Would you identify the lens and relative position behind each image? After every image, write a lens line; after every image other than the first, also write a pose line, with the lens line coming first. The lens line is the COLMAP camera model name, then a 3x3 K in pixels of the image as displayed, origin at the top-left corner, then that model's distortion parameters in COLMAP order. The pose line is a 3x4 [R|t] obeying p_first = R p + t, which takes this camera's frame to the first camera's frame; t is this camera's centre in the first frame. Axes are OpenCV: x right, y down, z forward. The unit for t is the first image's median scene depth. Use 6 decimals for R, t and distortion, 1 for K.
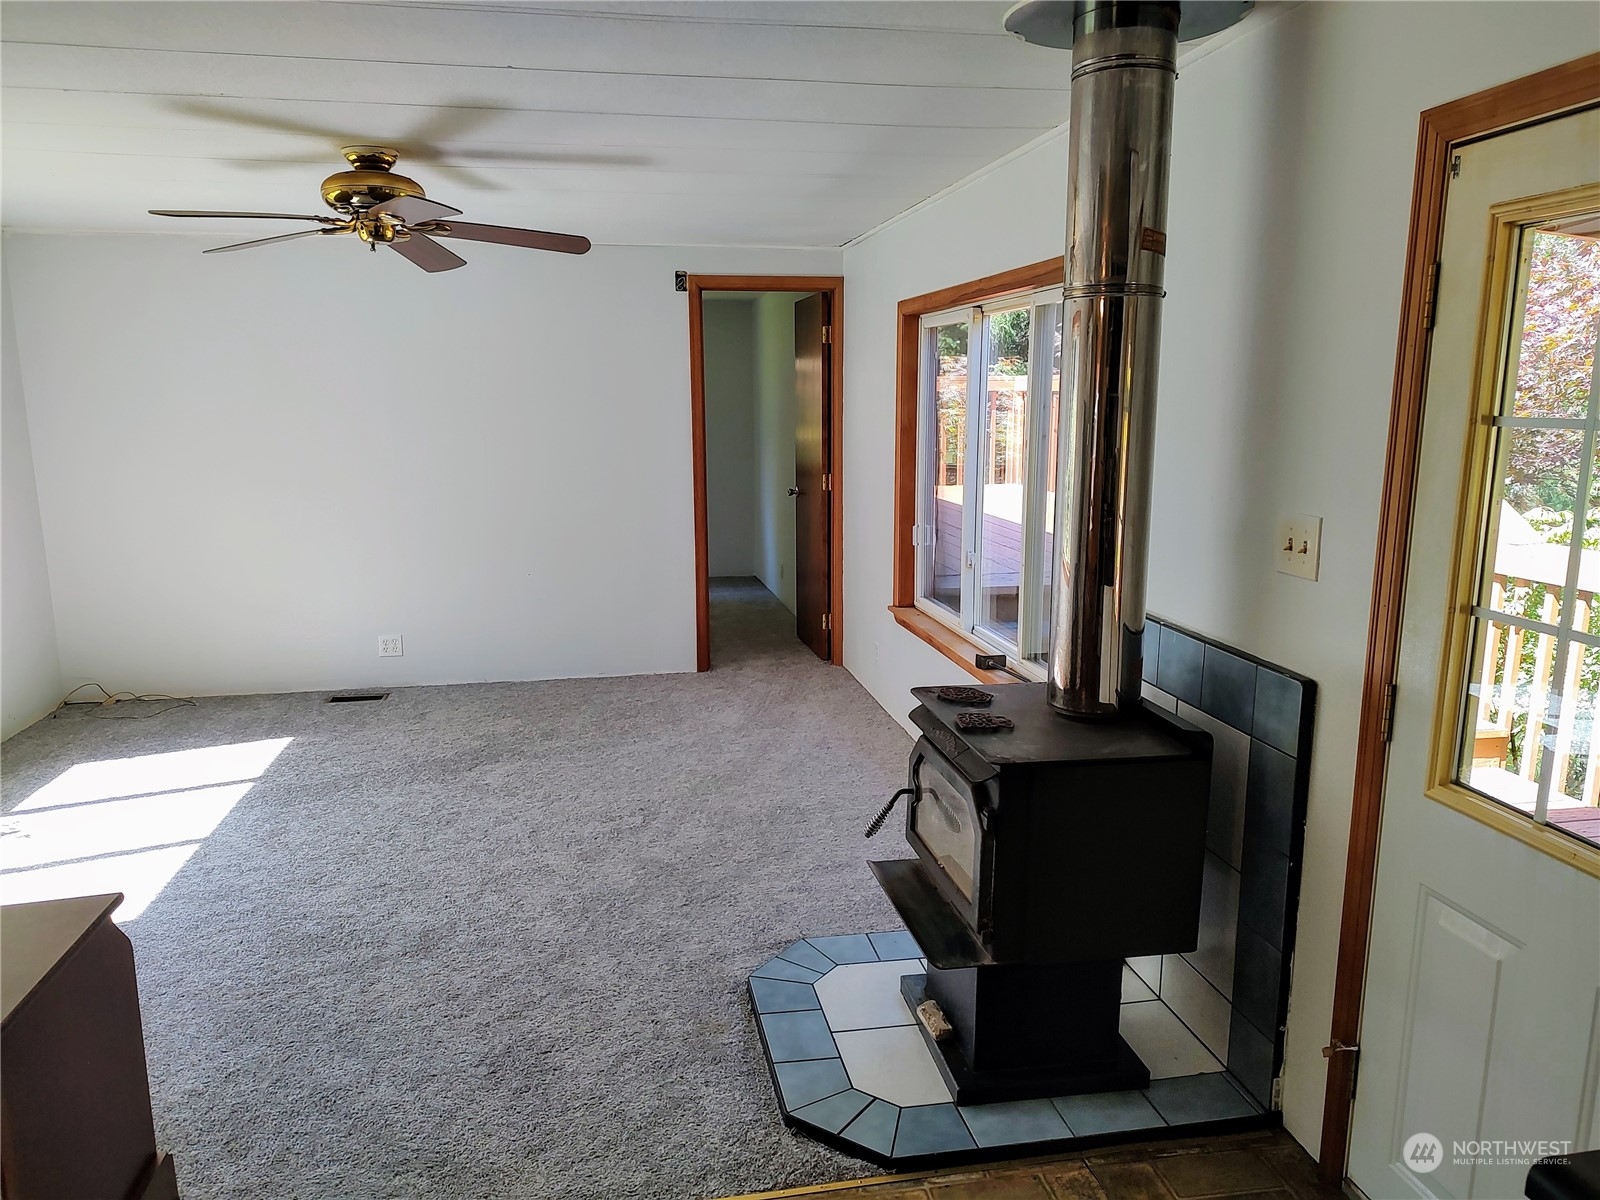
lens RADIAL K [[1144.7, 0, 804.5], [0, 1144.7, 591.8], [0, 0, 1]] dist [0.014822, -0.006912]
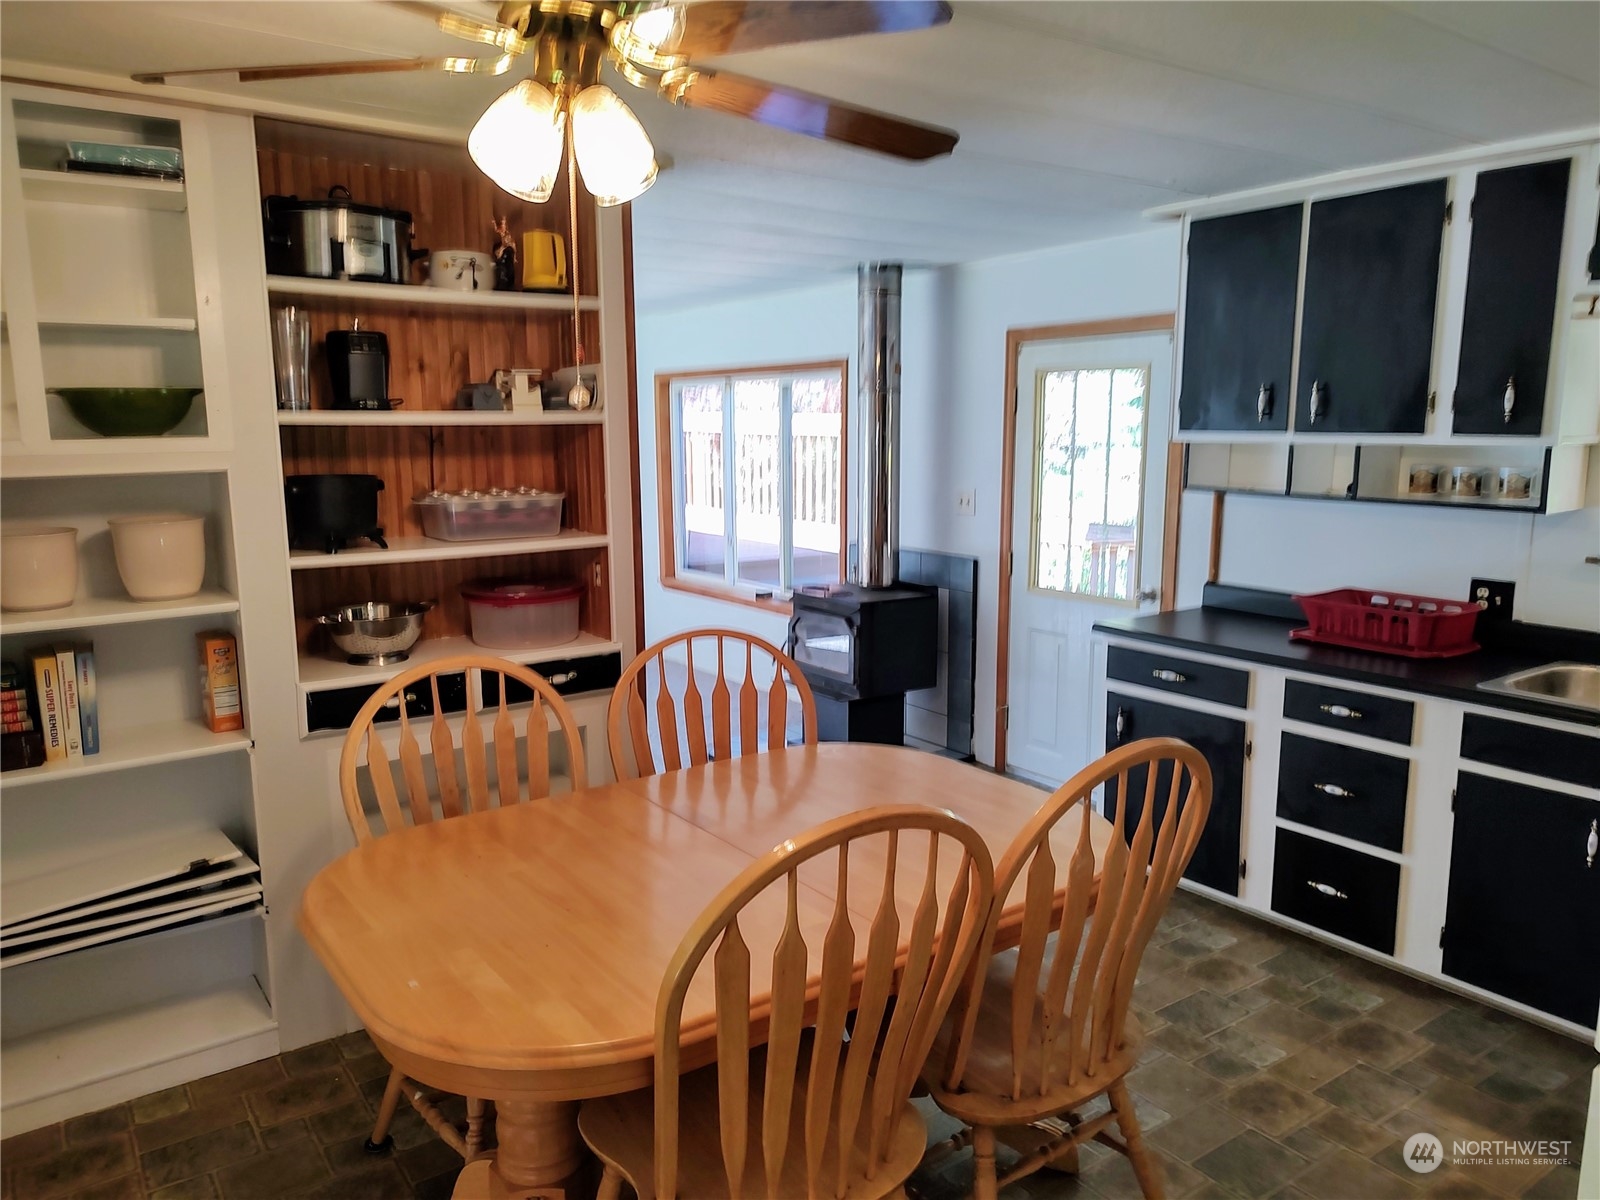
lens RADIAL K [[1144.7, 0, 801.1], [0, 1144.7, 610.8], [0, 0, 1]] dist [0.014822, -0.006912]
pose [[0.910554, -0.075574, 0.406424, -0.845103], [0.079465, 0.996811, 0.007324, 0.137626], [-0.405681, 0.025628, 0.913655, -0.992310]]
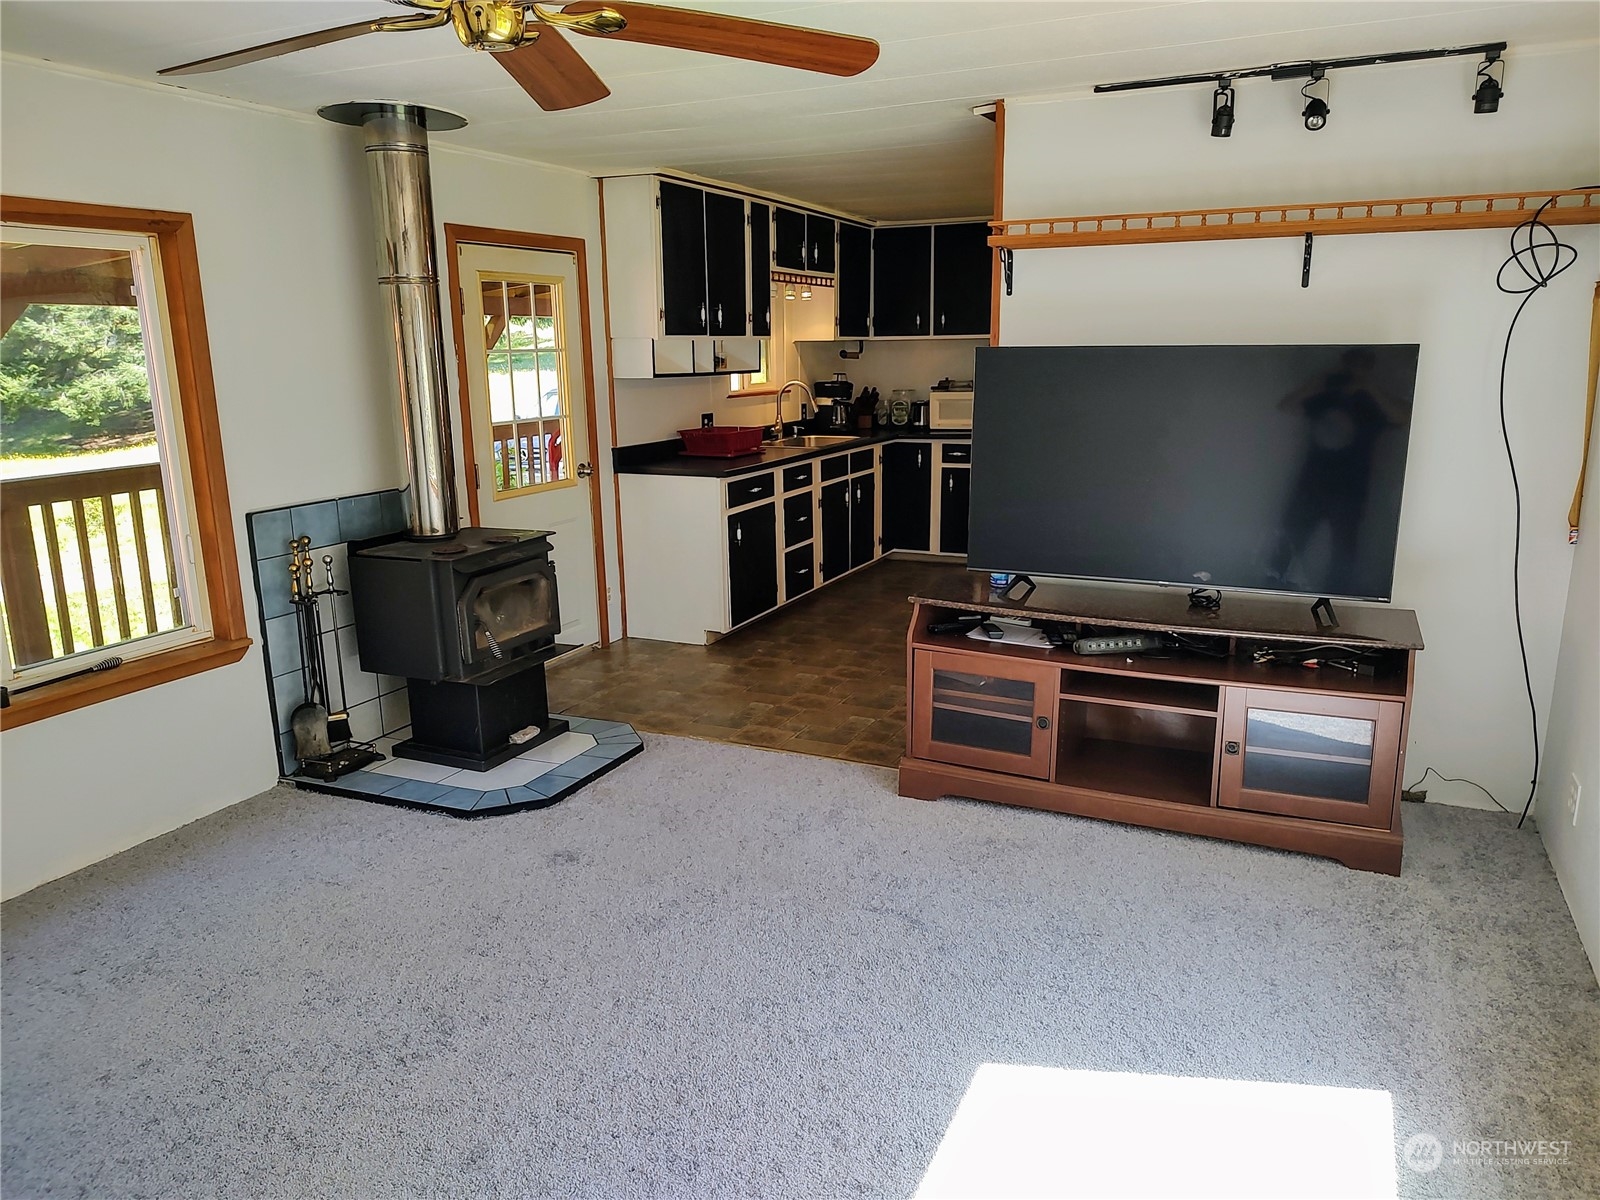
lens RADIAL K [[1144.7, 0, 797.5], [0, 1144.7, 609.8], [0, 0, 1]] dist [0.014822, -0.006912]
pose [[-0.807495, -0.131435, 0.575044, -1.407722], [0.107787, 0.925569, 0.362911, -0.511345], [-0.579942, 0.355031, -0.733226, 2.954396]]
